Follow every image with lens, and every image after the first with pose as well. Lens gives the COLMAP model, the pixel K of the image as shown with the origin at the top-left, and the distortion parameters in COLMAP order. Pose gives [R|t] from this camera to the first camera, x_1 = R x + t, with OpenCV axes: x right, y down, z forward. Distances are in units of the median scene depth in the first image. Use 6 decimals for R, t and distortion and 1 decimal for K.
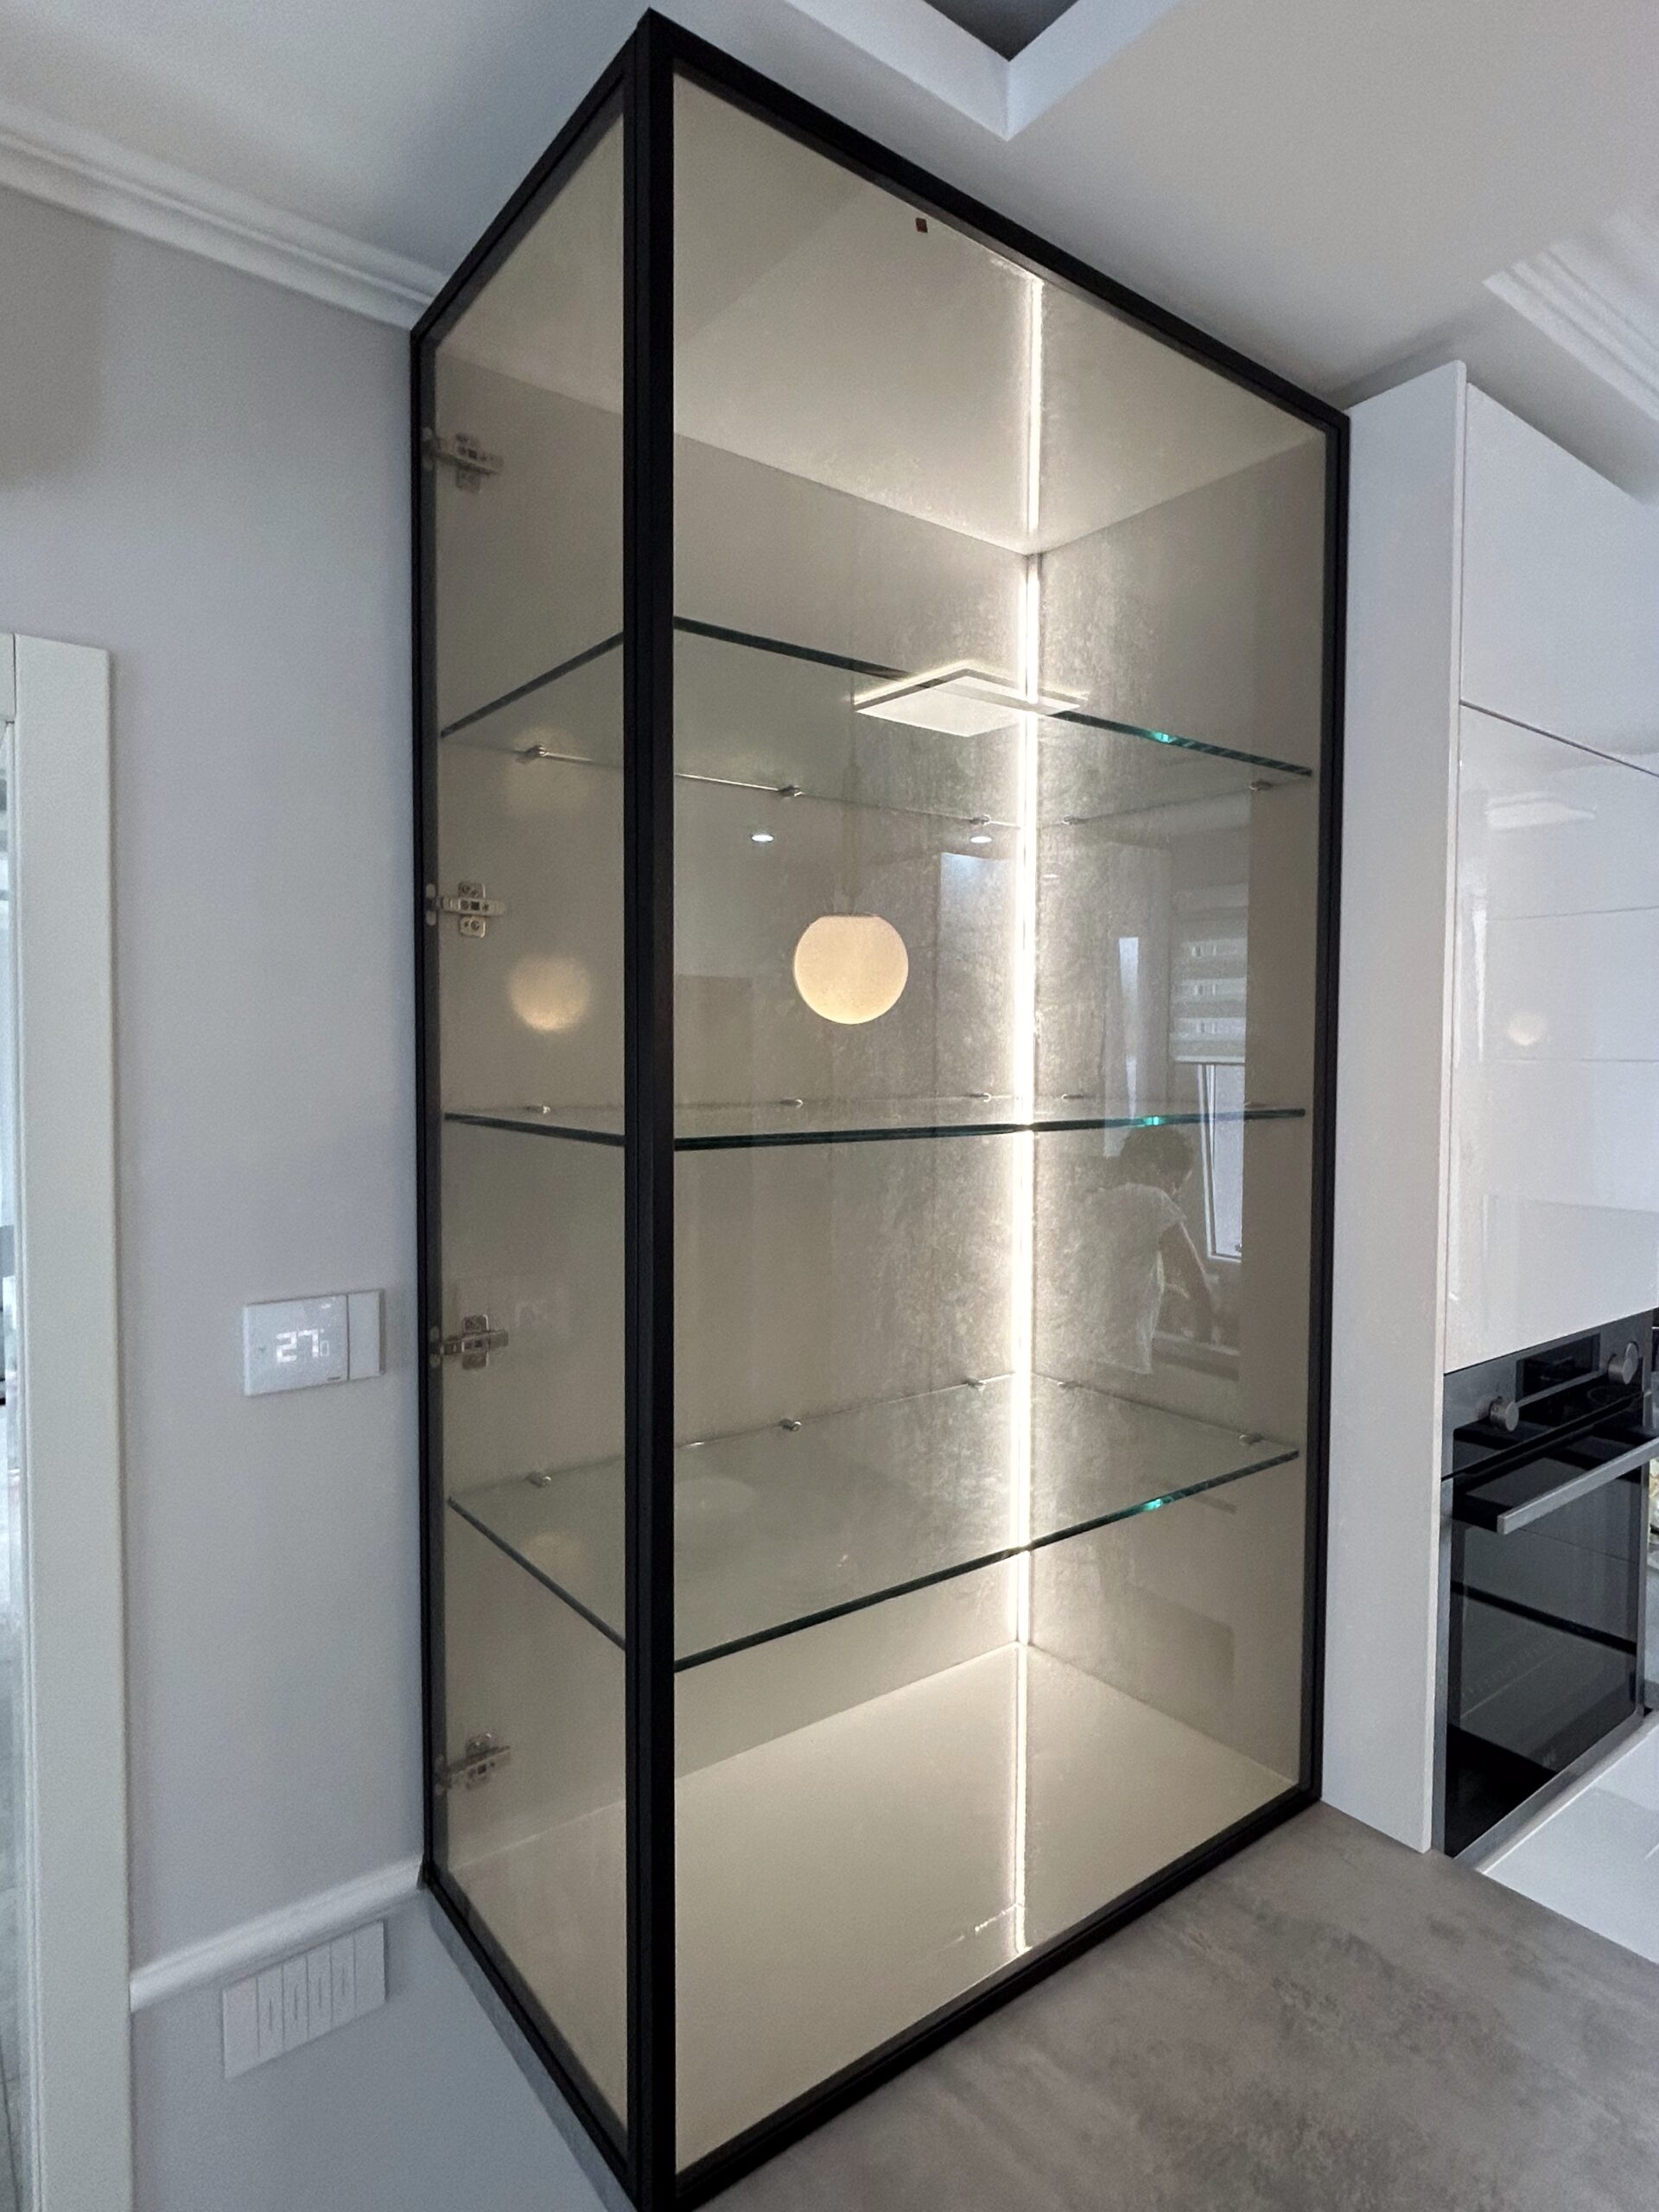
lens RADIAL K [[1239.2, 0, 833.9], [0, 1239.2, 1095.7], [0, 0, 1]] dist [-0.012107, 0.008396]
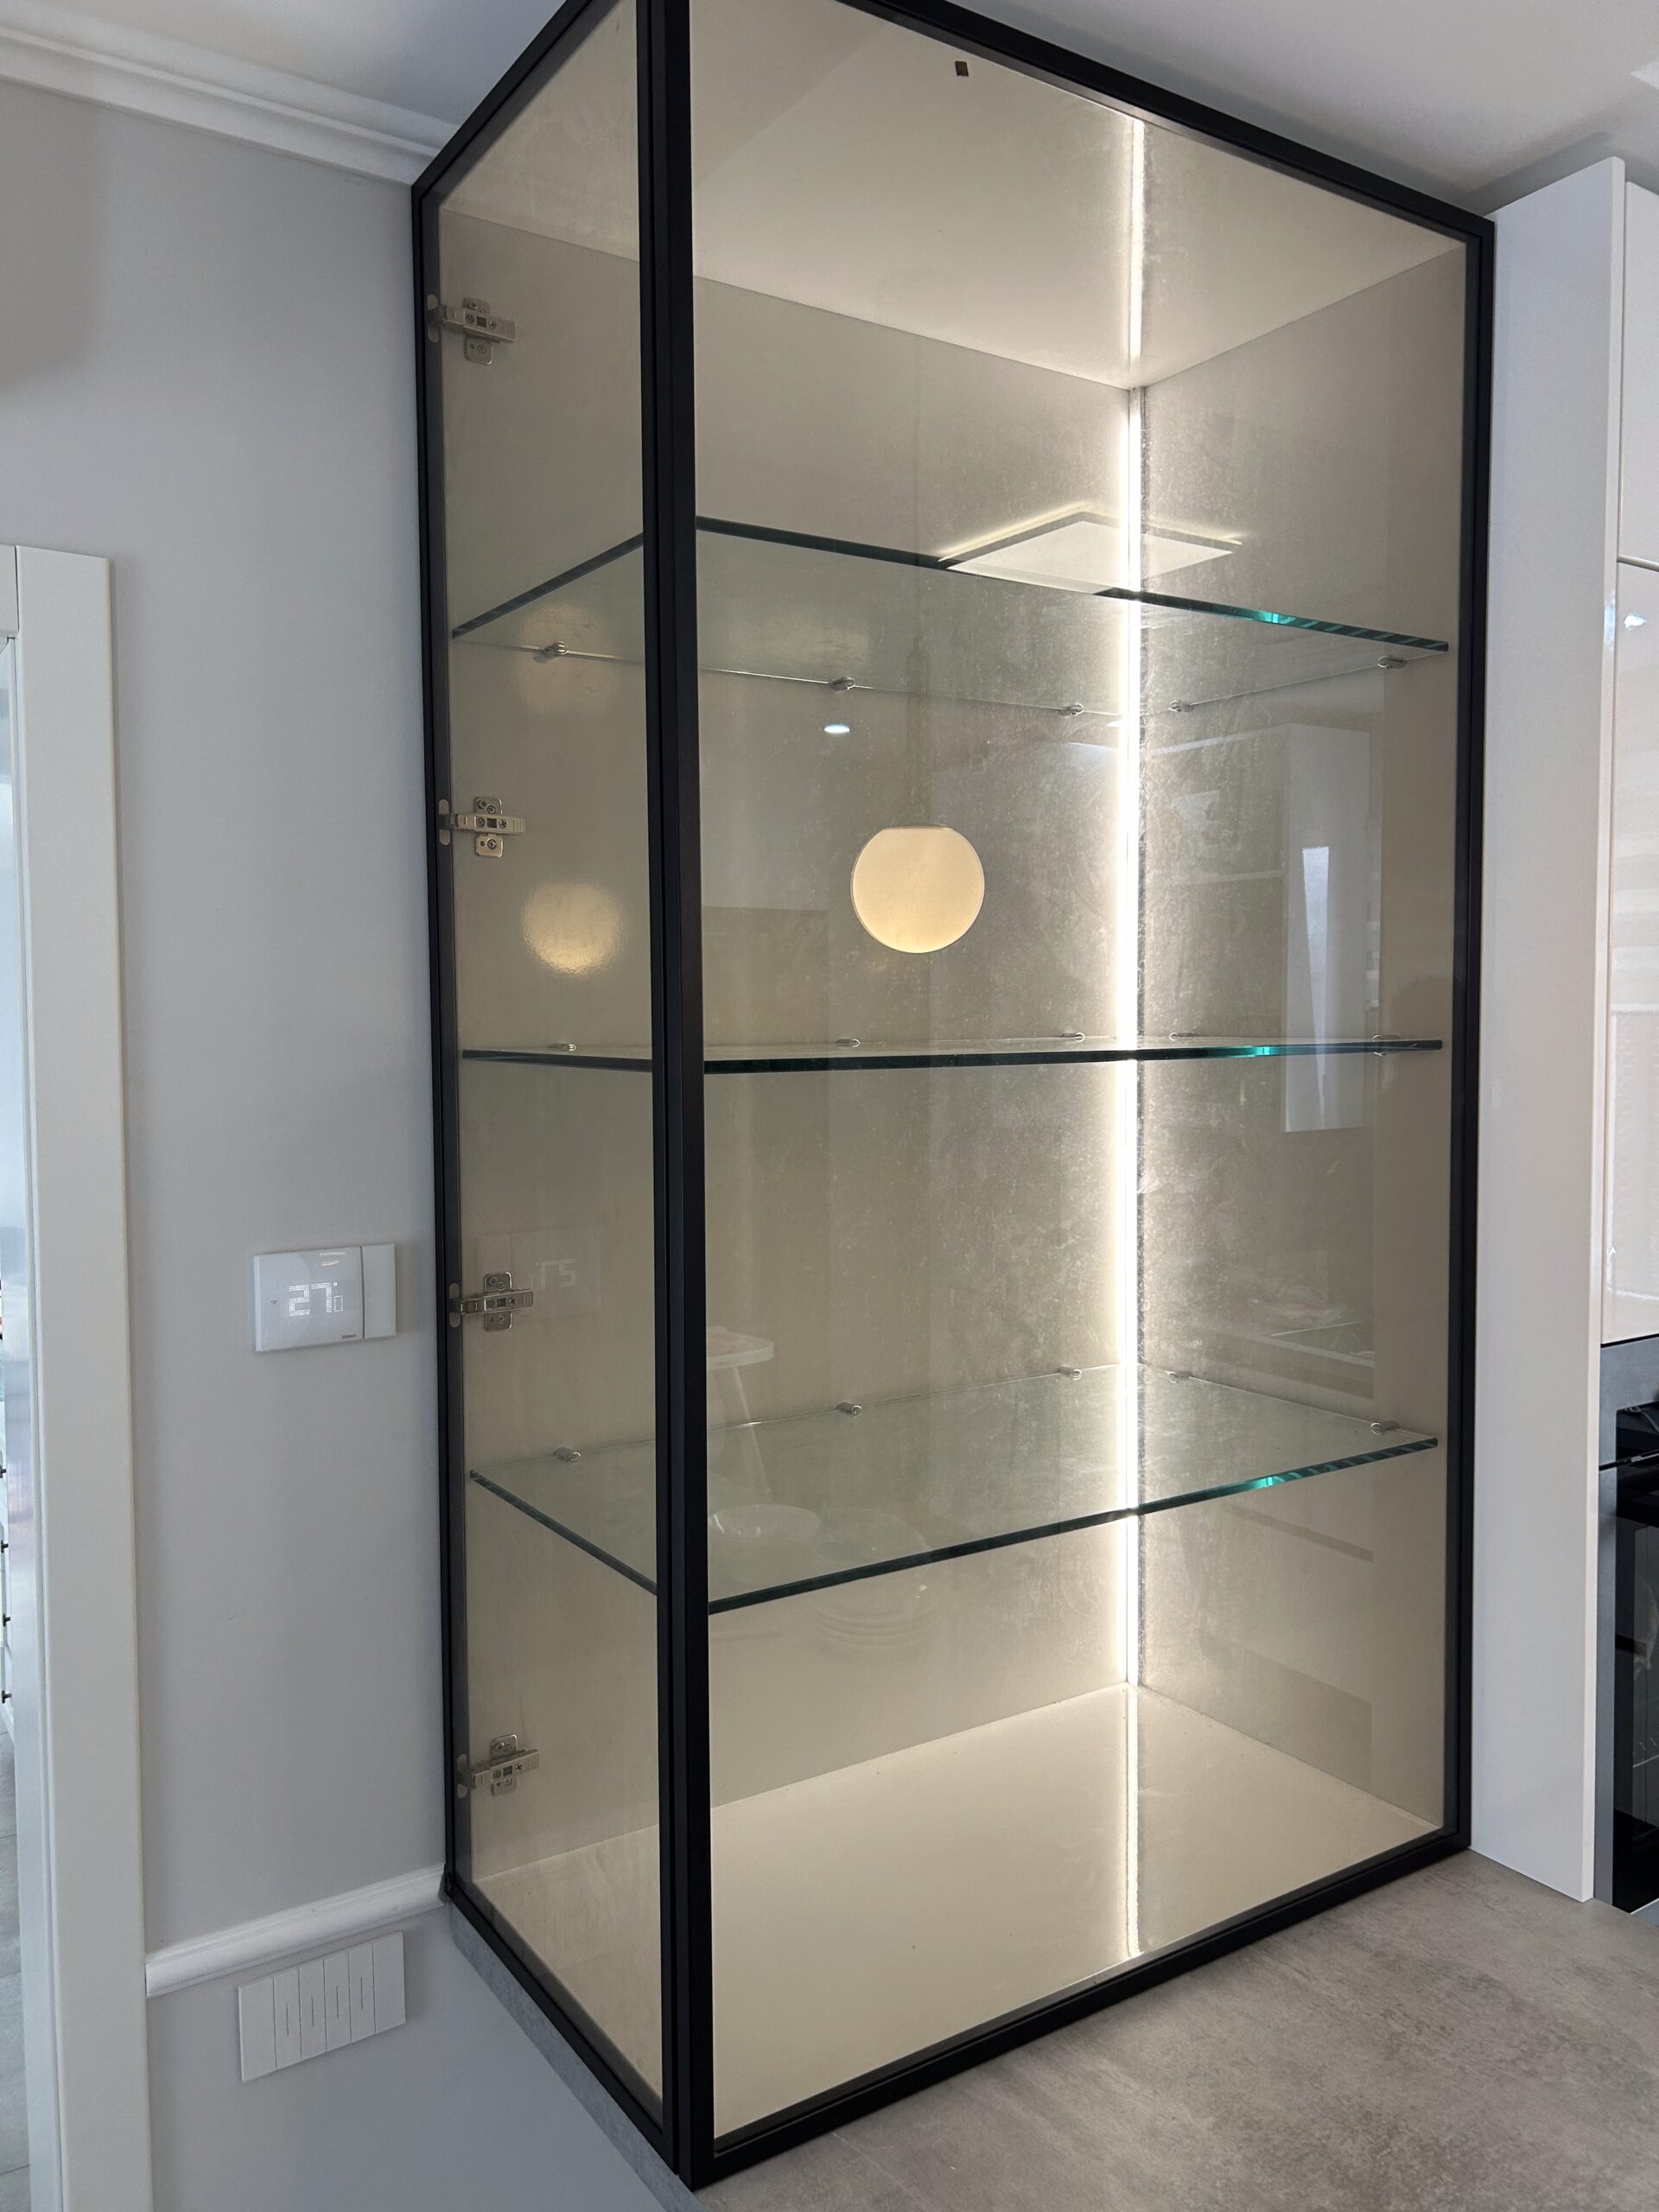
lens RADIAL K [[1663.0, 0, 831.6], [0, 1663.0, 1097.7], [0, 0, 1]] dist [0.045666, -0.050912]
pose [[0.997350, -0.007625, -0.072346, 0.046793], [0.008766, 0.999842, 0.015472, 0.031954], [0.072216, -0.016065, 0.997260, -0.209174]]
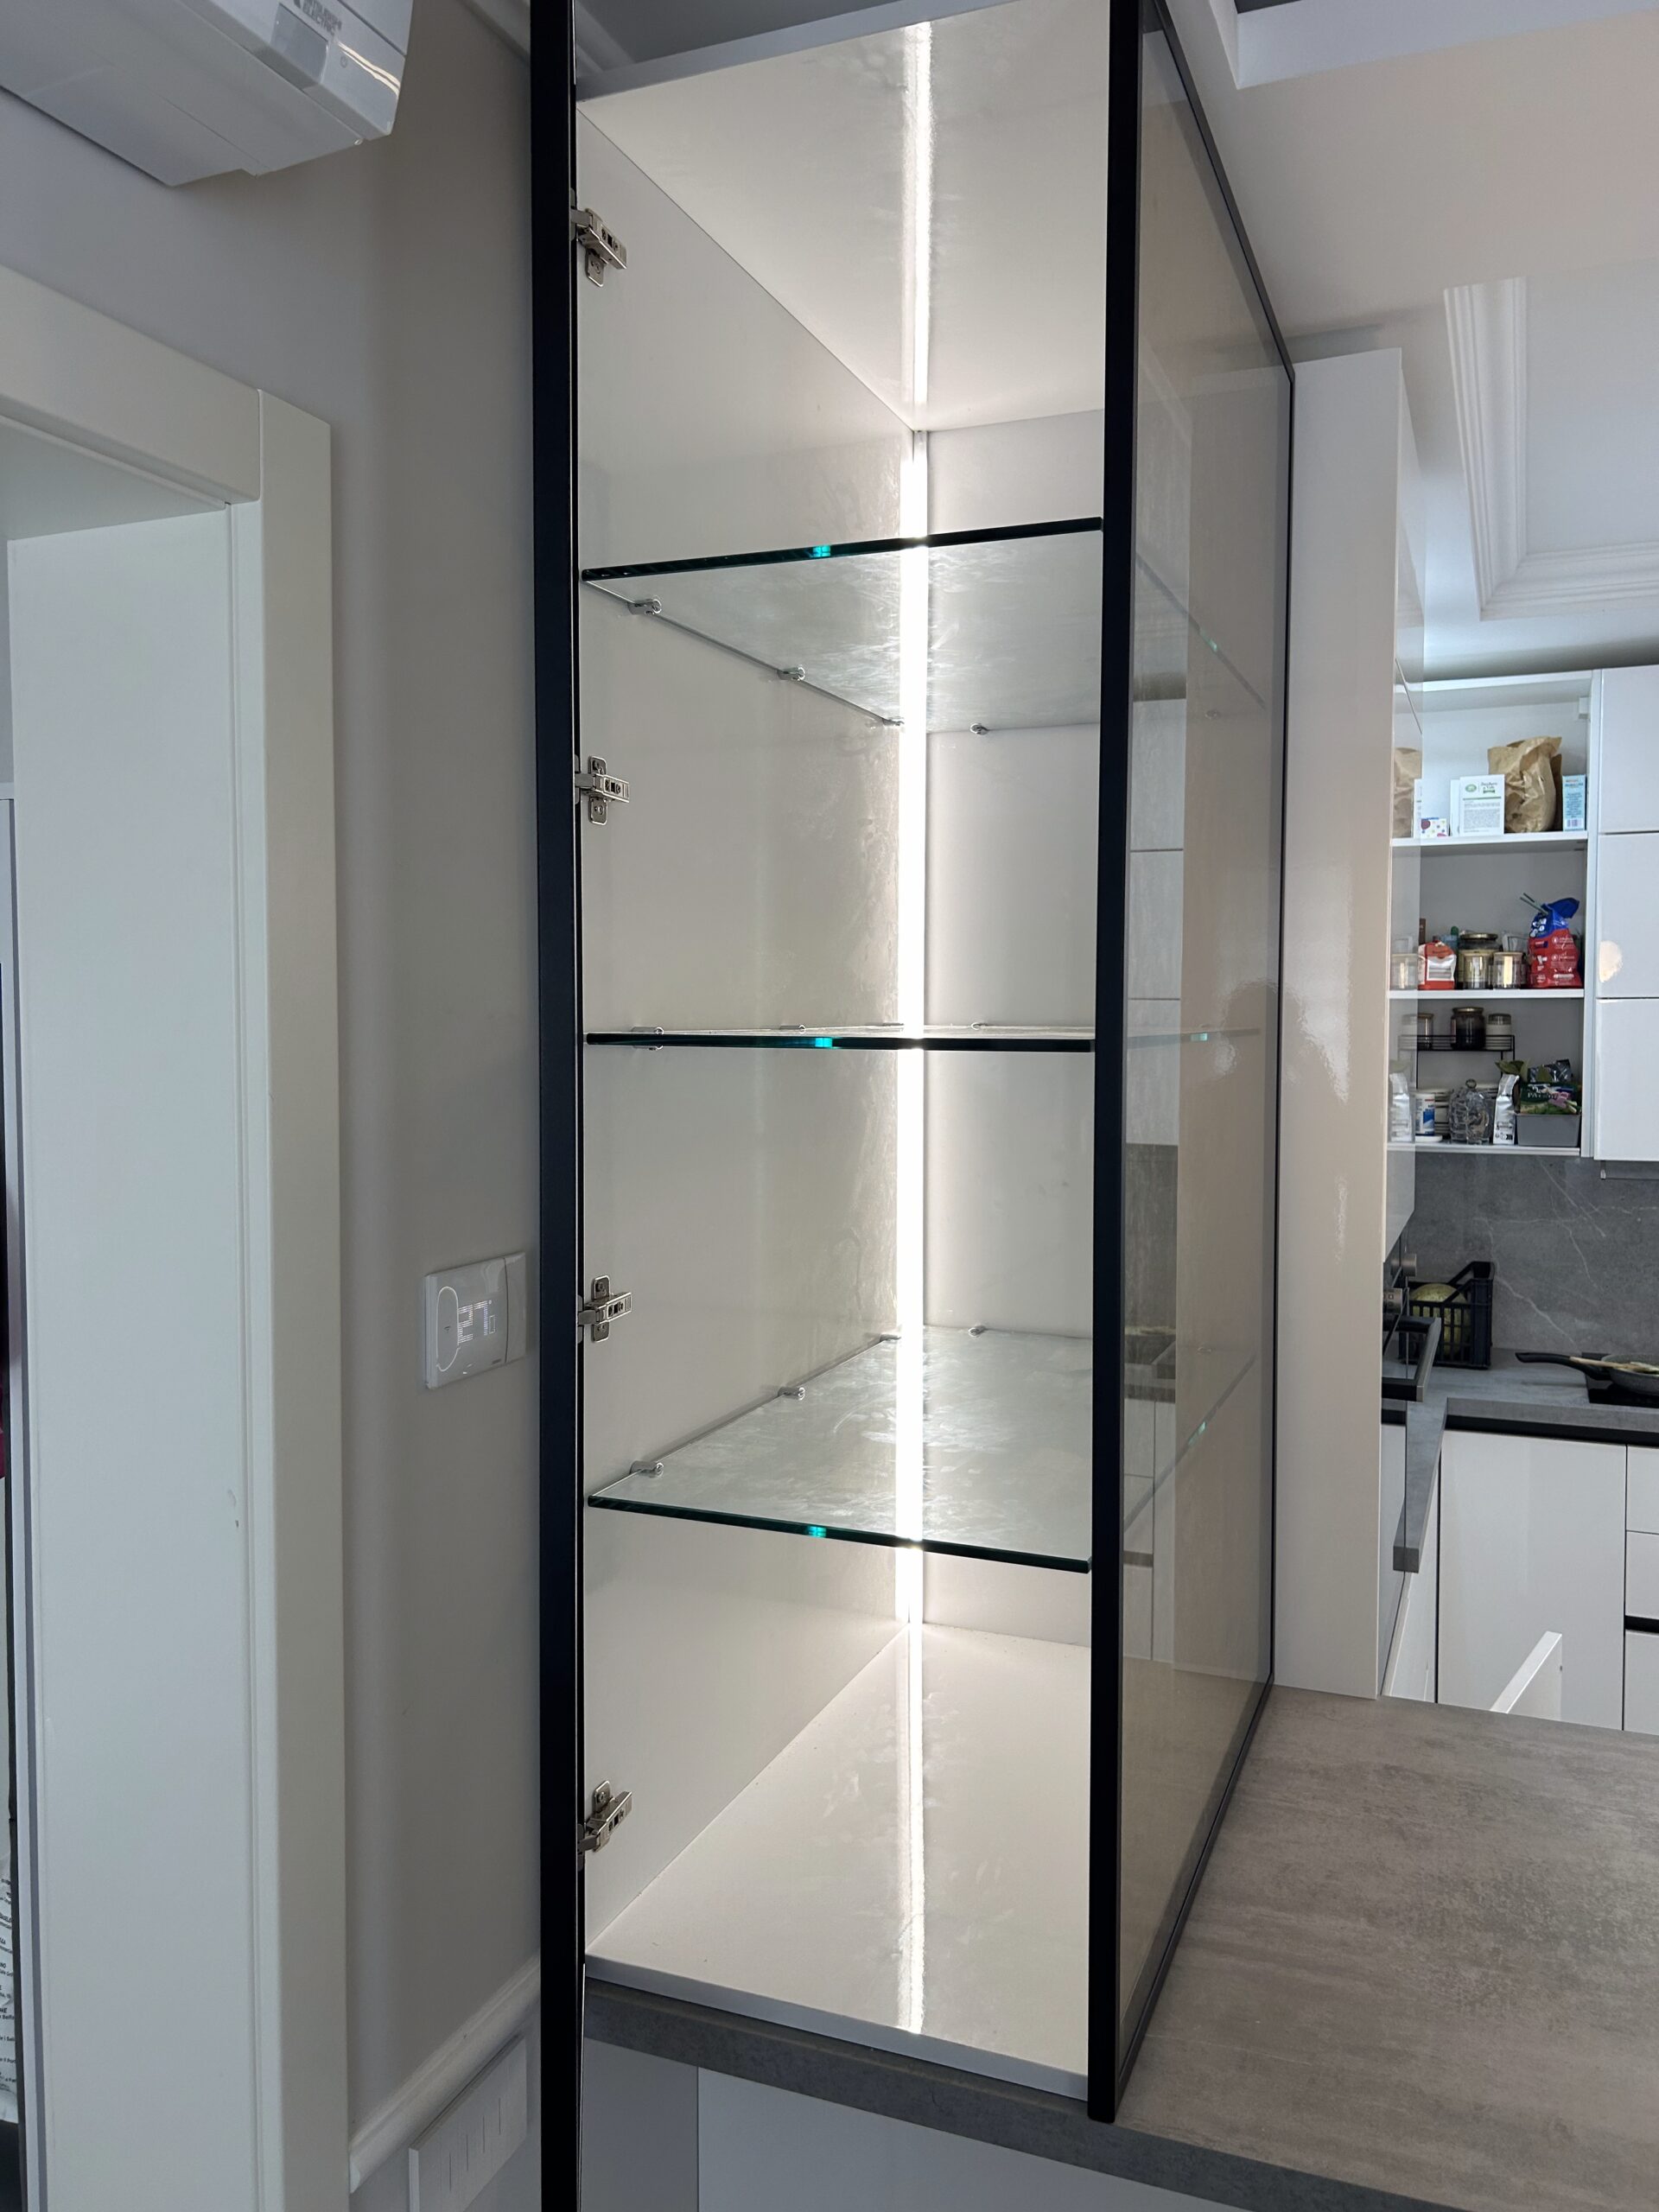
lens RADIAL K [[1663.0, 0, 830.0], [0, 1663.0, 1091.9], [0, 0, 1]] dist [0.045666, -0.050912]
pose [[0.865233, -0.028166, 0.500578, -0.719210], [0.021799, 0.999590, 0.018565, 0.034981], [-0.500896, -0.005151, 0.865492, -0.051330]]
